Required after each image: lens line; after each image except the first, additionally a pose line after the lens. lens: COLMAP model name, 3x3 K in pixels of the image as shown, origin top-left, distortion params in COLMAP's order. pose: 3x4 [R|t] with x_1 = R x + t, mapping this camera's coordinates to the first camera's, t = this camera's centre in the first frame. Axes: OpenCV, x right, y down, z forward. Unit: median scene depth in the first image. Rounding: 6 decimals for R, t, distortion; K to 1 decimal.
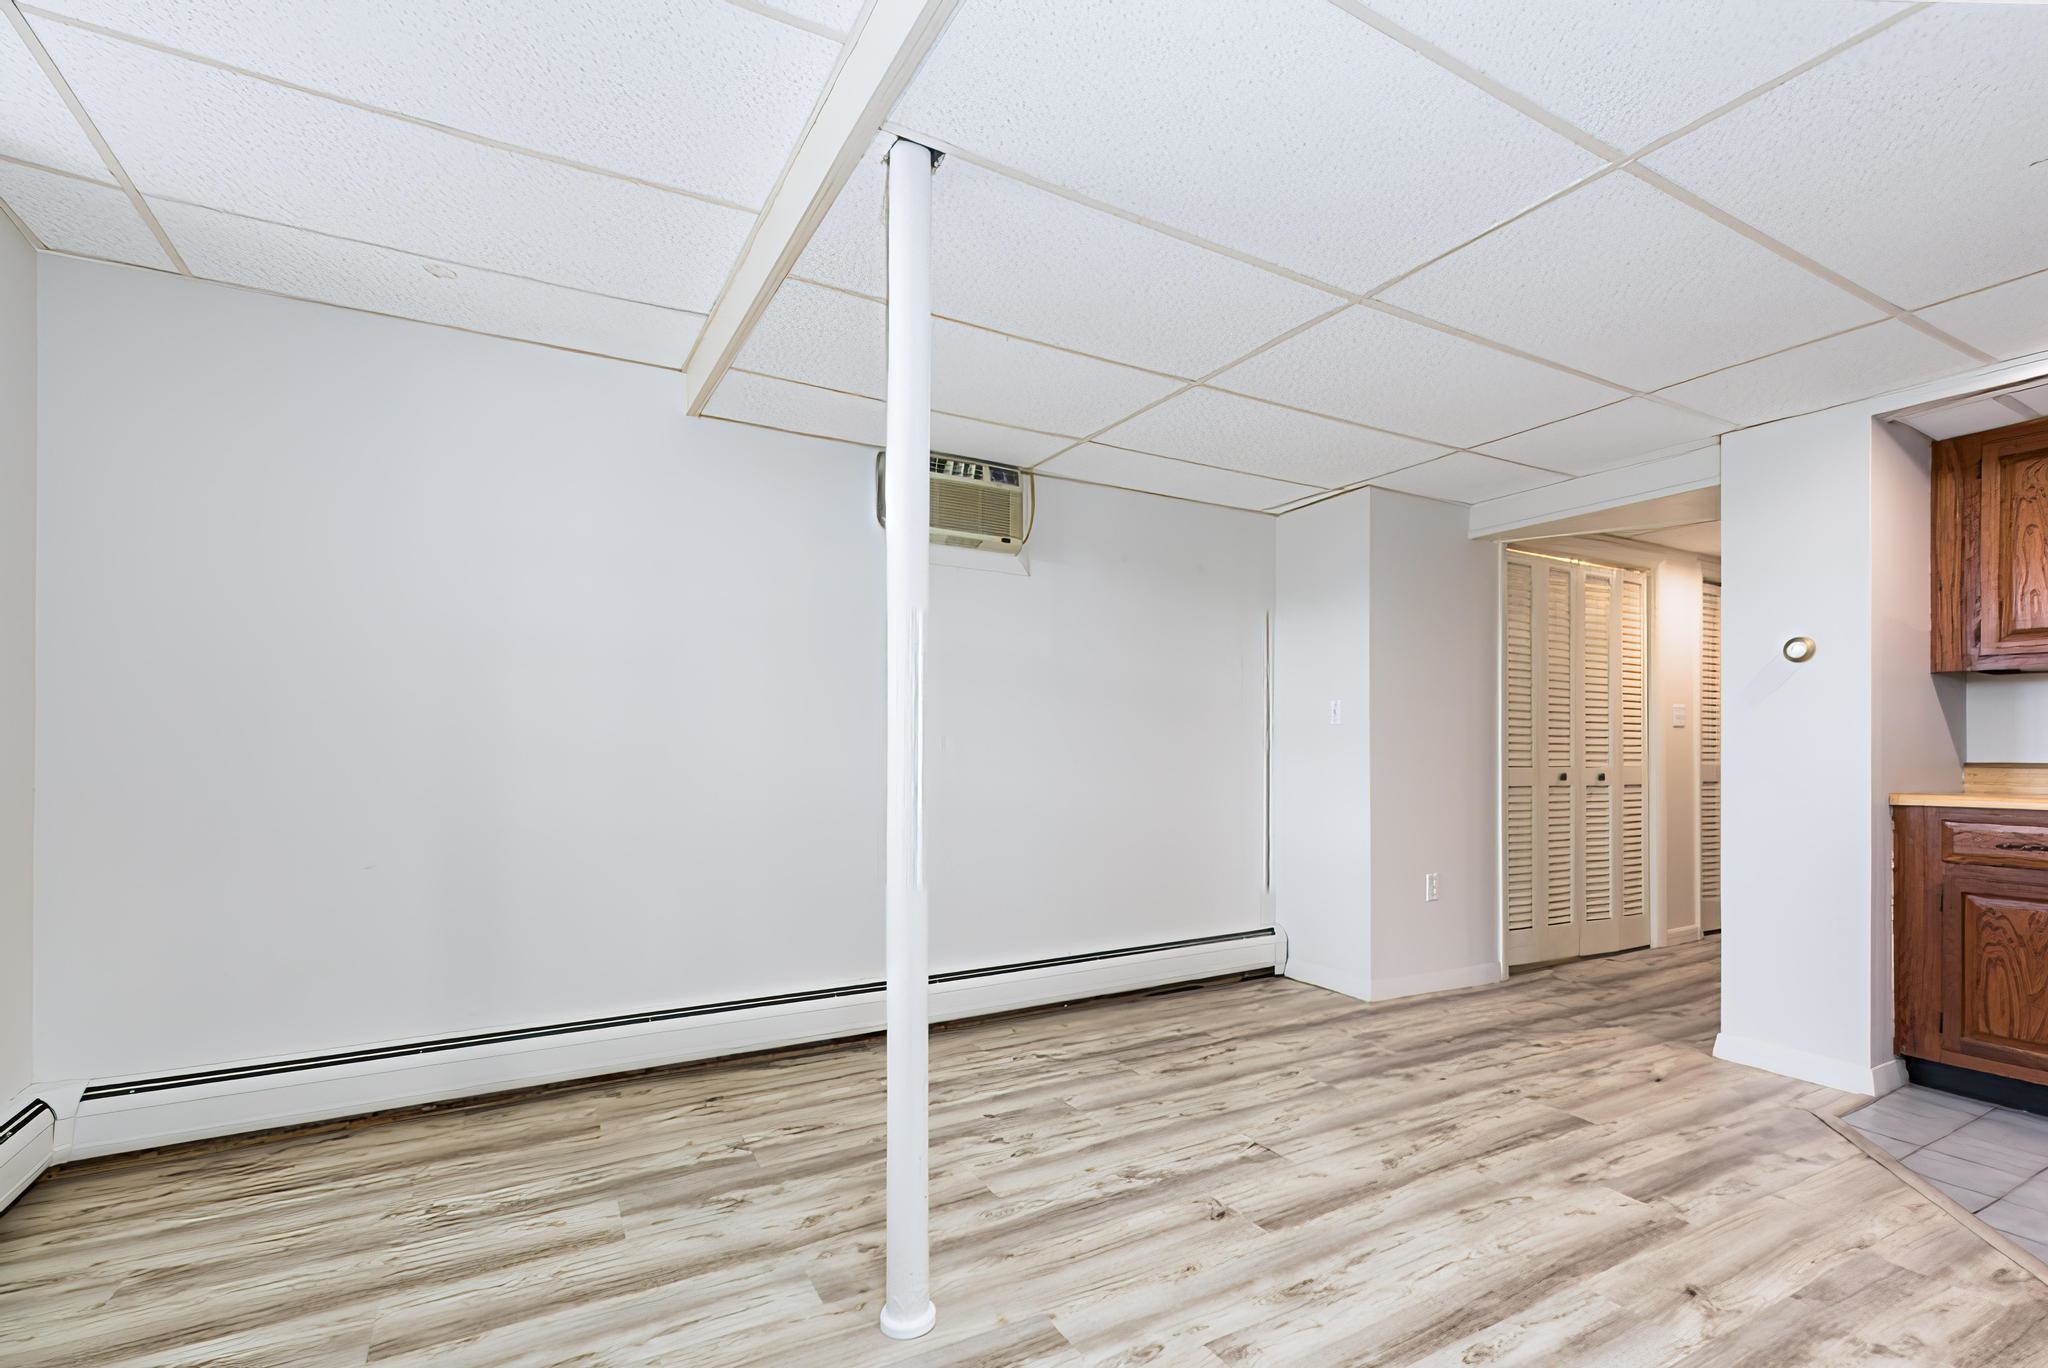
lens RADIAL K [[945.5, 0, 1047.1], [0, 945.5, 744.0], [0, 0, 1]] dist [0.009153, -0.000738]
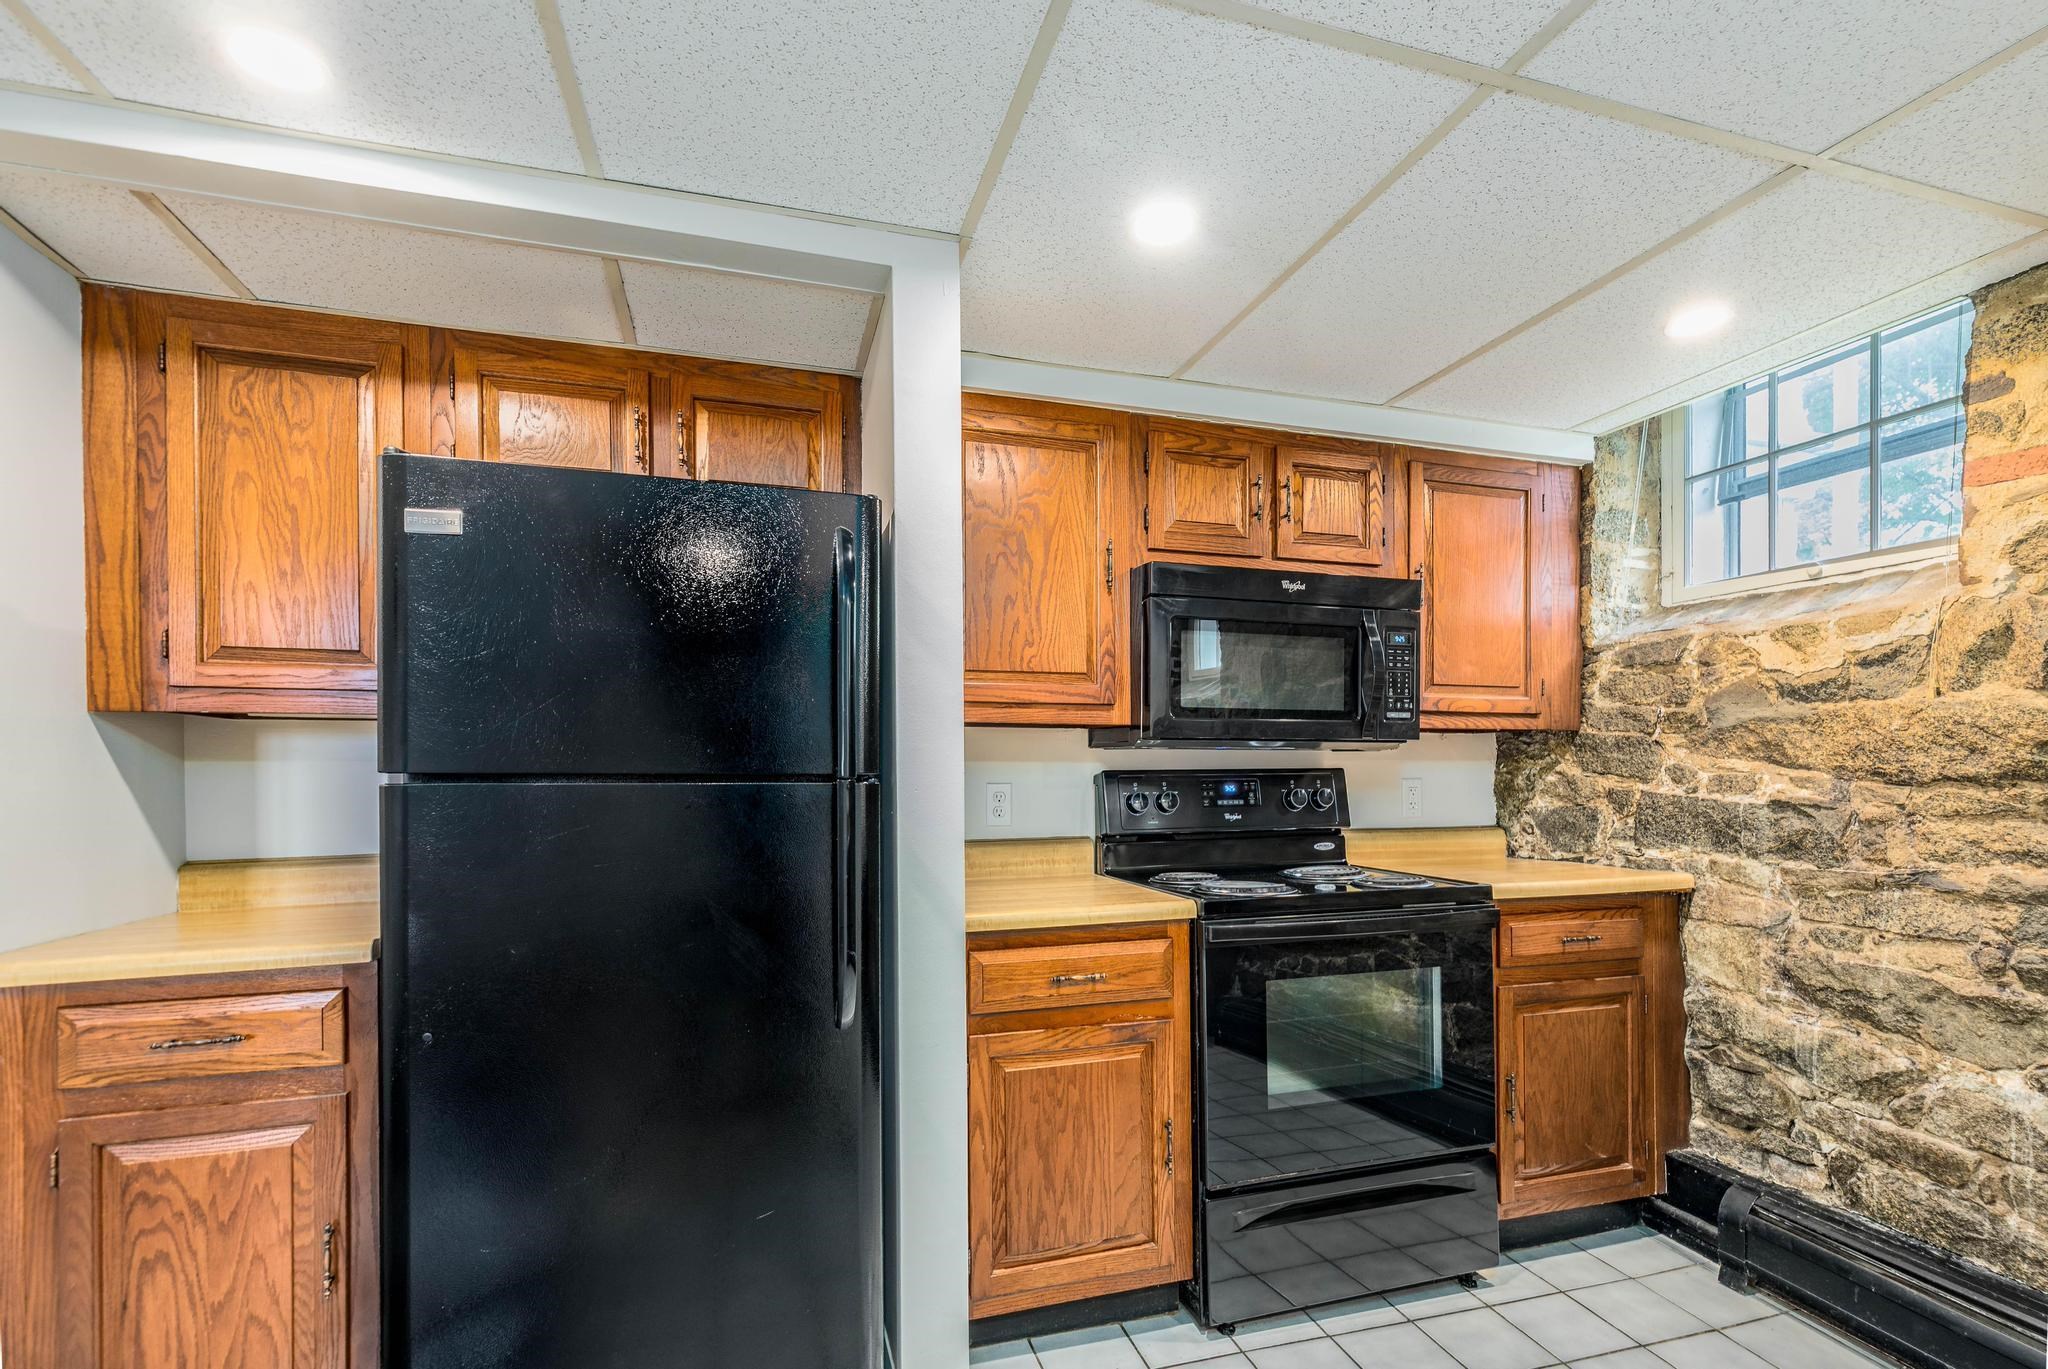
lens RADIAL K [[964.8, 0, 1043.7], [0, 964.8, 772.4], [0, 0, 1]] dist [0.003194, 0.000289]
pose [[0.216922, -0.012153, 0.976113, 0.580184], [-0.000421, 0.999921, 0.012543, -0.053342], [-0.976189, -0.003132, 0.216900, 0.400236]]
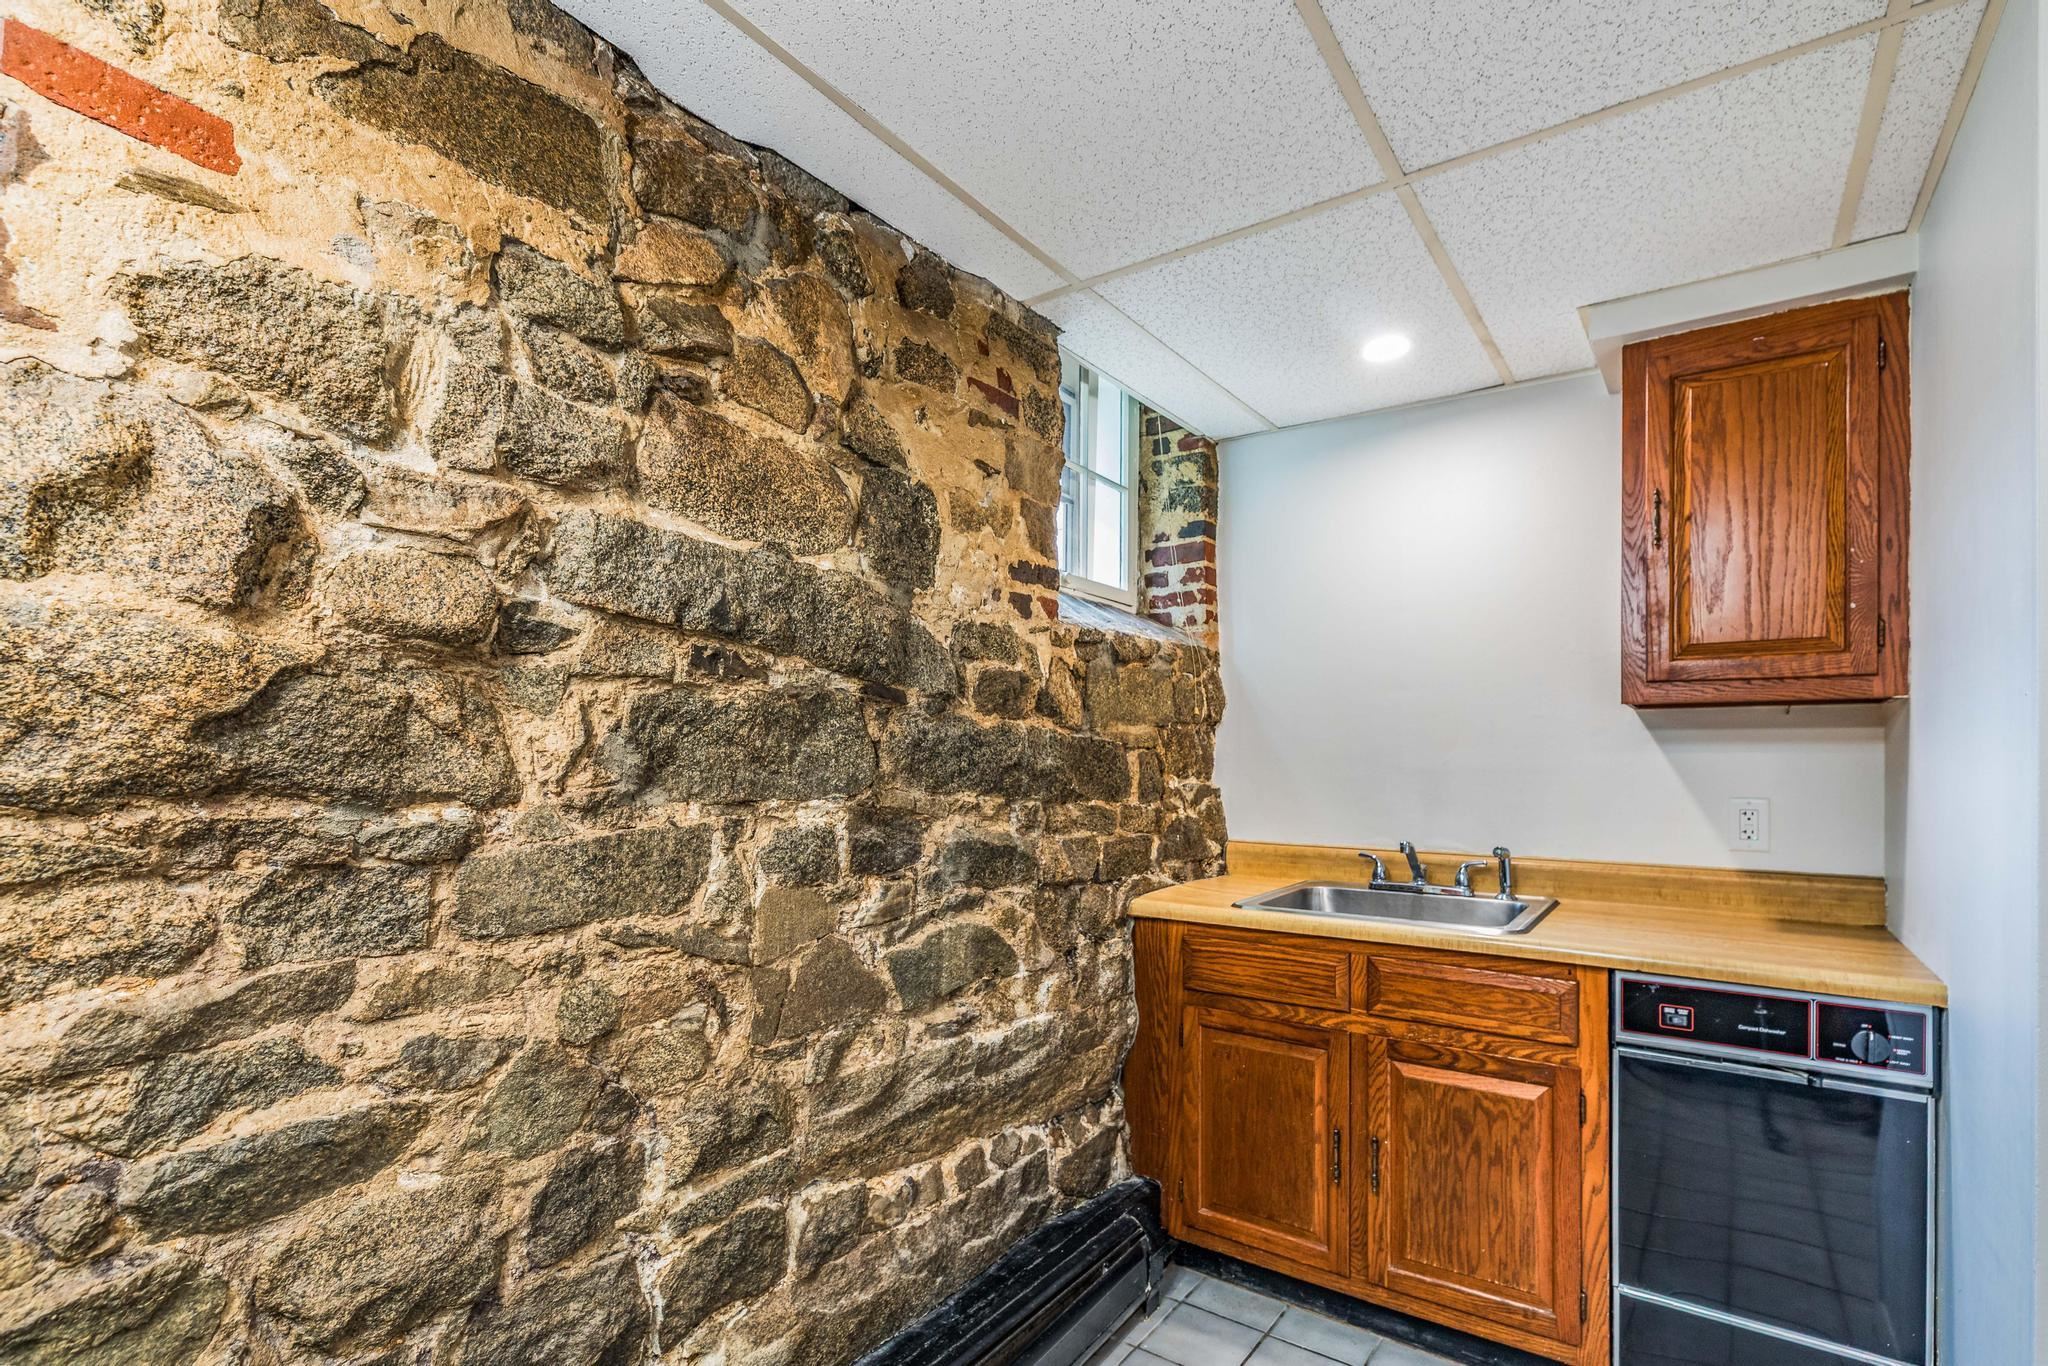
lens RADIAL K [[966.0, 0, 1066.2], [0, 966.0, 751.6], [0, 0, 1]] dist [0.003068, 0.001042]
pose [[-0.895097, -0.008104, -0.445798, 1.264338], [-0.006292, 0.999965, -0.005544, -0.054059], [0.445827, -0.002158, -0.895117, 0.294238]]
